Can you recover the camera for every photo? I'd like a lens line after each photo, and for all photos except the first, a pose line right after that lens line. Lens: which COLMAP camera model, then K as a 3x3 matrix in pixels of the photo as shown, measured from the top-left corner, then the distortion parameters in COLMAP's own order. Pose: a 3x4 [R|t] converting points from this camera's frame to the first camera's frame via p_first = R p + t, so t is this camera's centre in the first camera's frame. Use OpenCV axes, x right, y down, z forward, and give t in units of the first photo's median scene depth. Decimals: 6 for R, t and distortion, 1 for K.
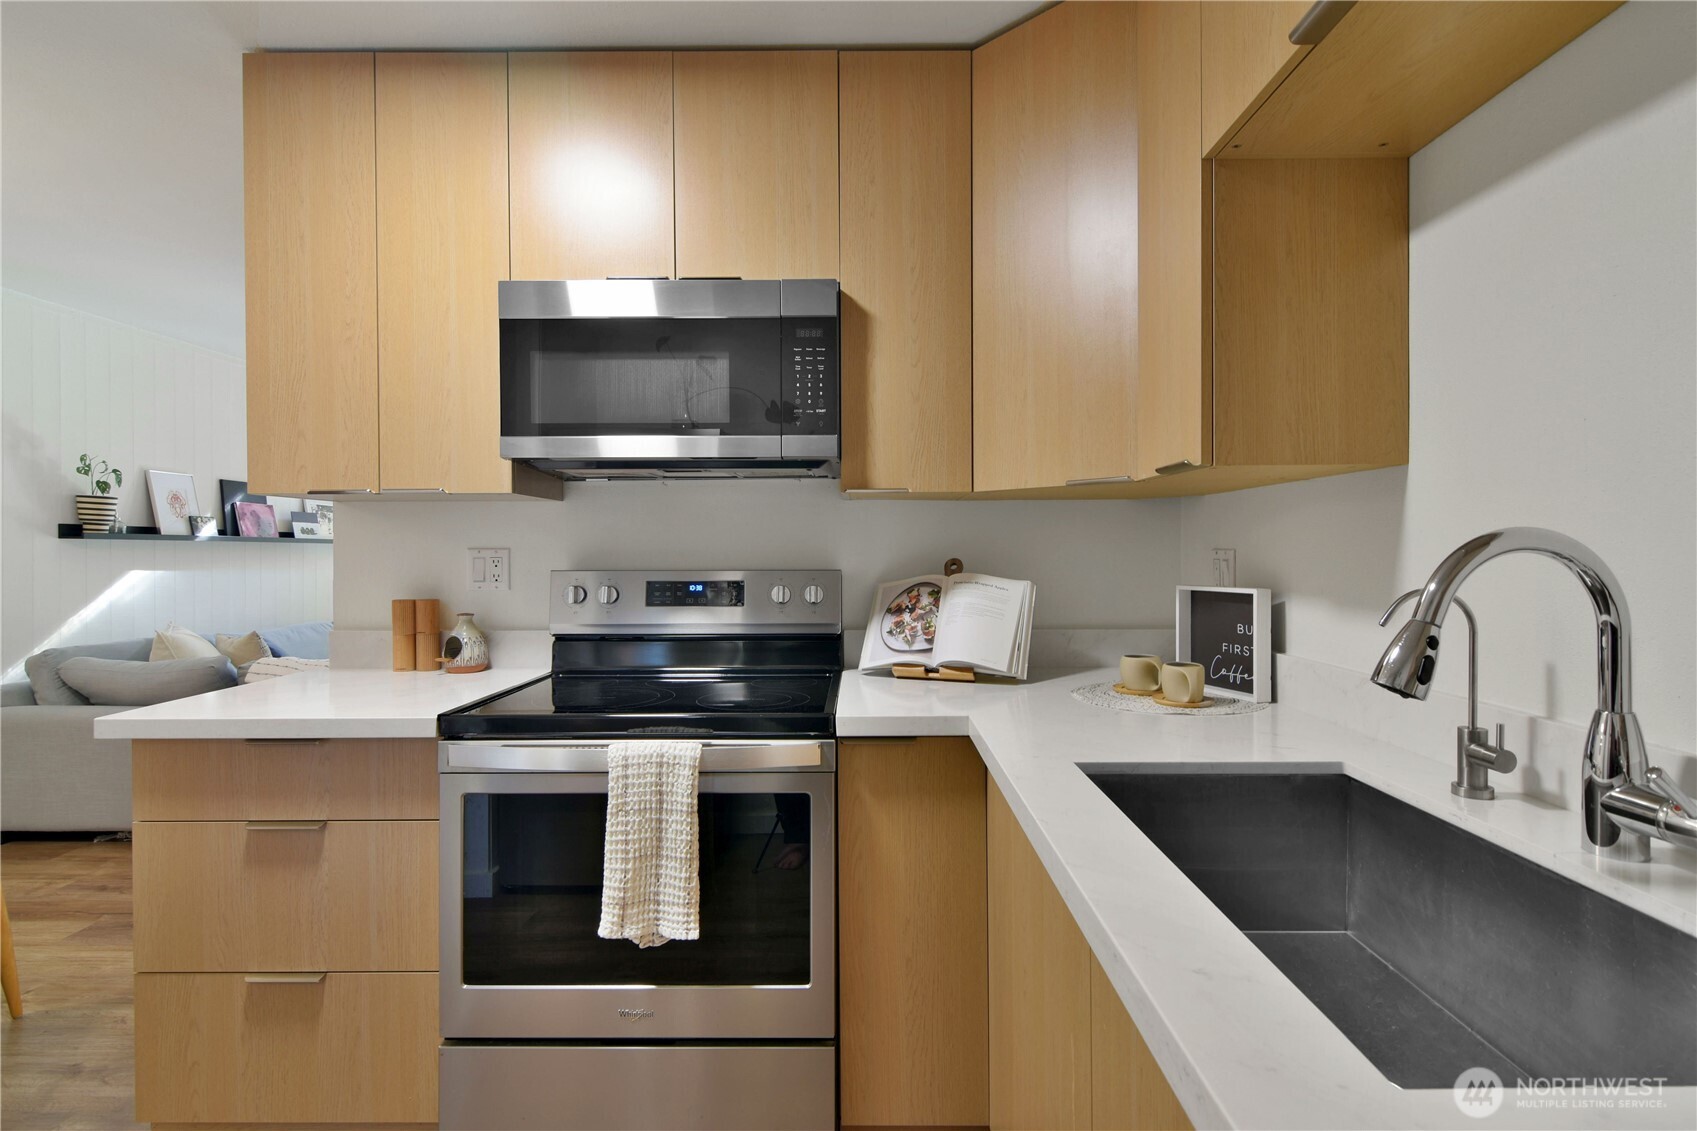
lens RADIAL K [[836.9, 0, 866.4], [0, 836.9, 551.8], [0, 0, 1]] dist [0.020799, -0.013947]
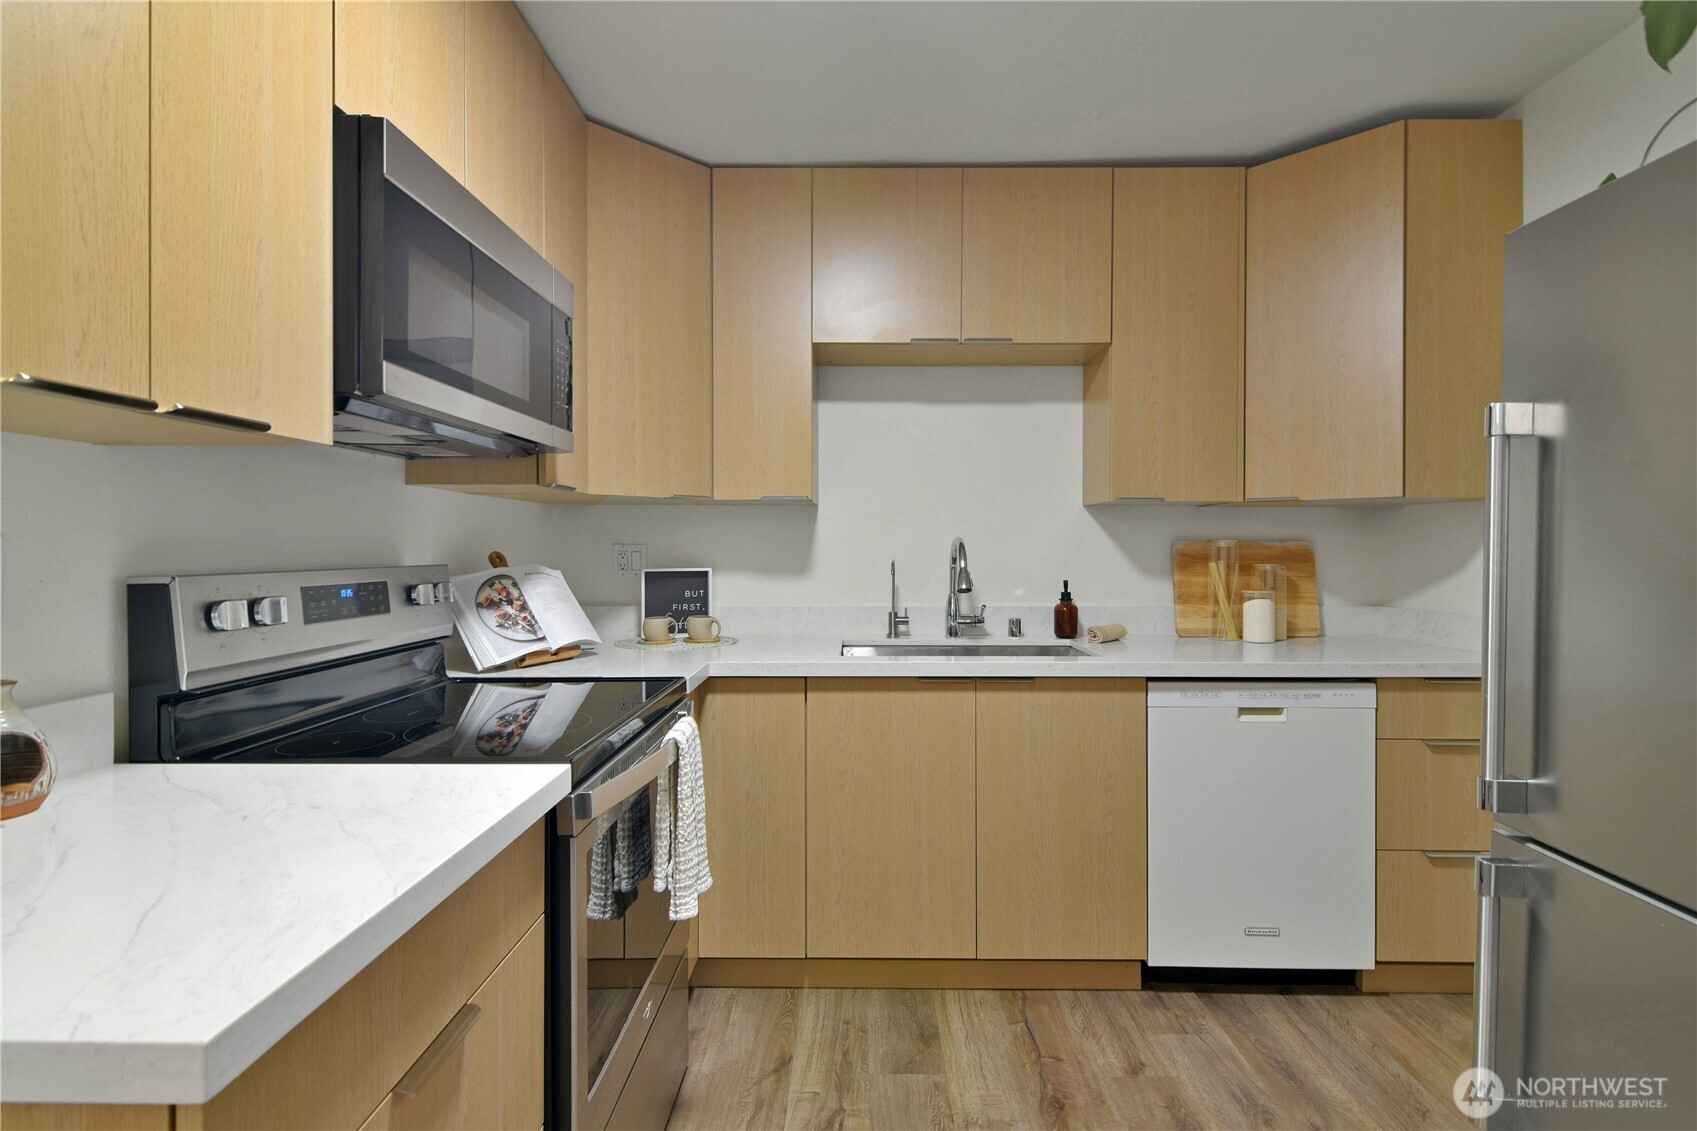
lens RADIAL K [[836.9, 0, 855.8], [0, 836.9, 551.6], [0, 0, 1]] dist [0.020799, -0.013947]
pose [[-0.009020, -0.002528, 0.999956, -1.017500], [0.003464, 0.999991, 0.002559, 0.007167], [-0.999953, 0.003487, -0.009012, 0.610124]]
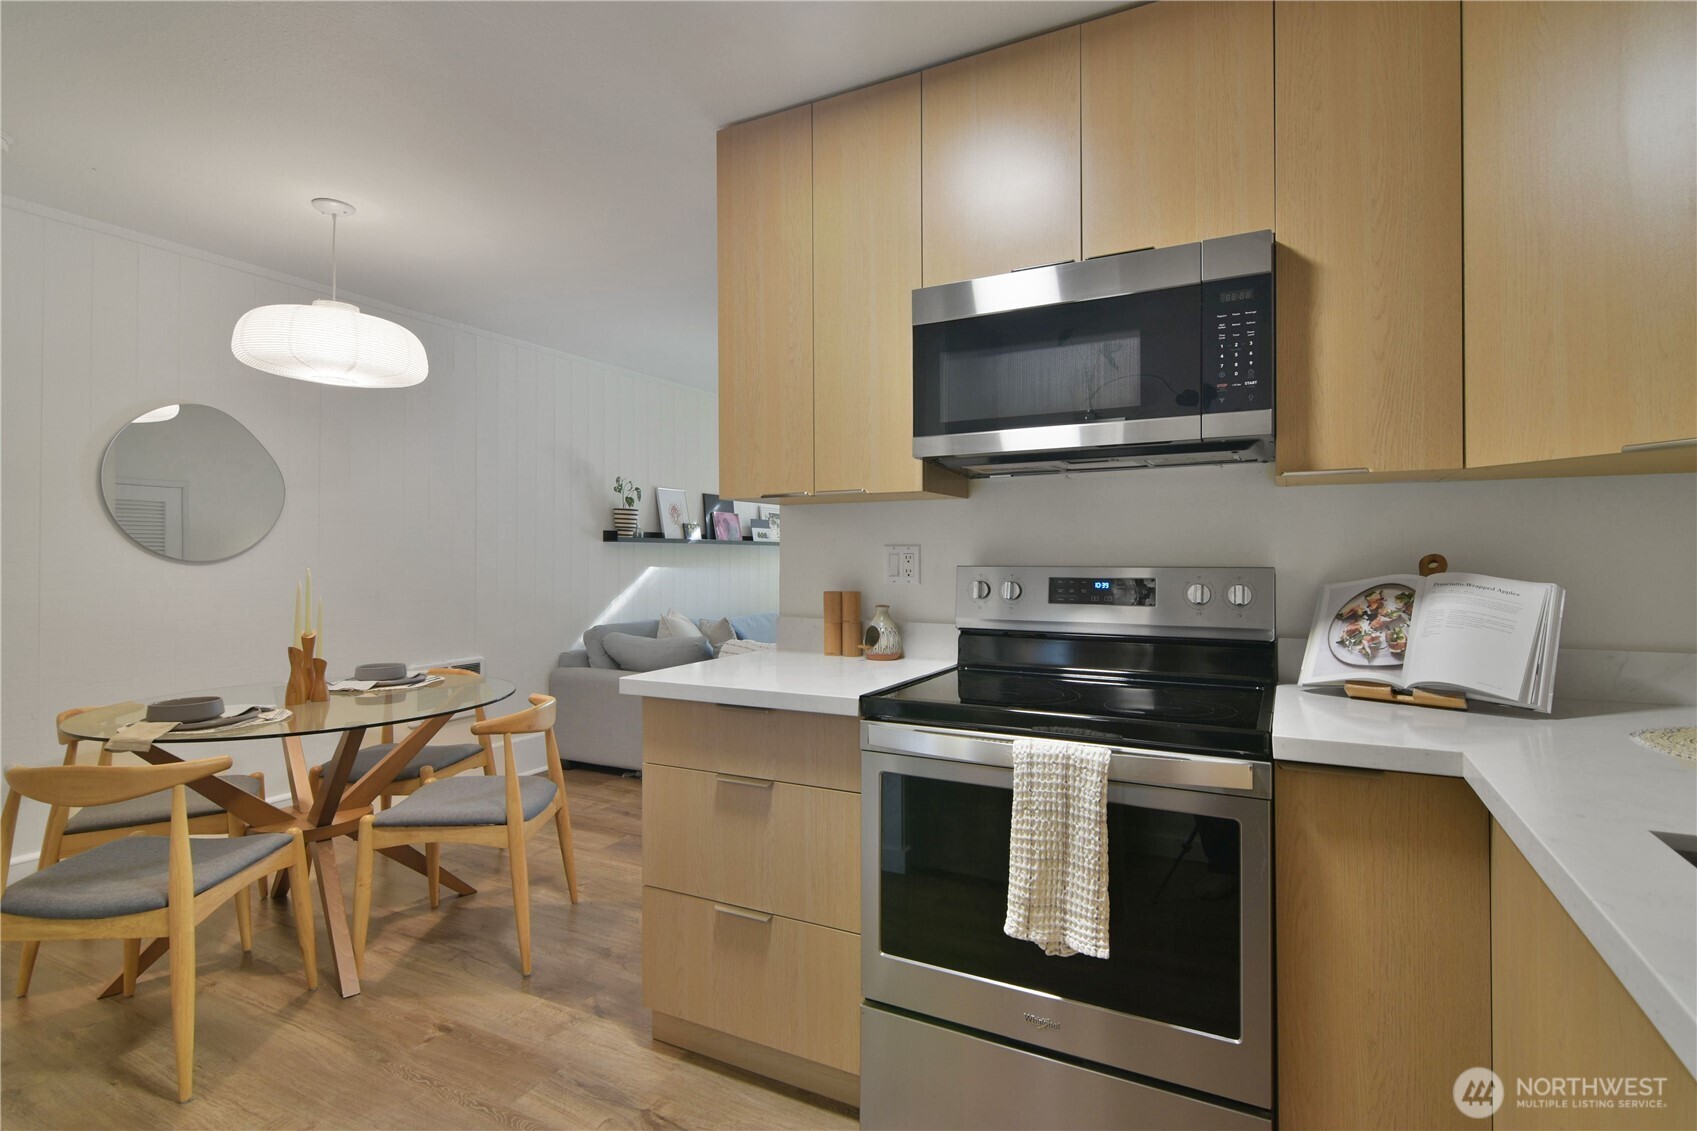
lens RADIAL K [[836.9, 0, 854.1], [0, 836.9, 555.0], [0, 0, 1]] dist [0.020799, -0.013947]
pose [[0.887985, 0.000903, -0.459871, -0.017771], [-0.002435, 0.999993, -0.002737, 0.013332], [0.459865, 0.003550, 0.887982, 0.033977]]
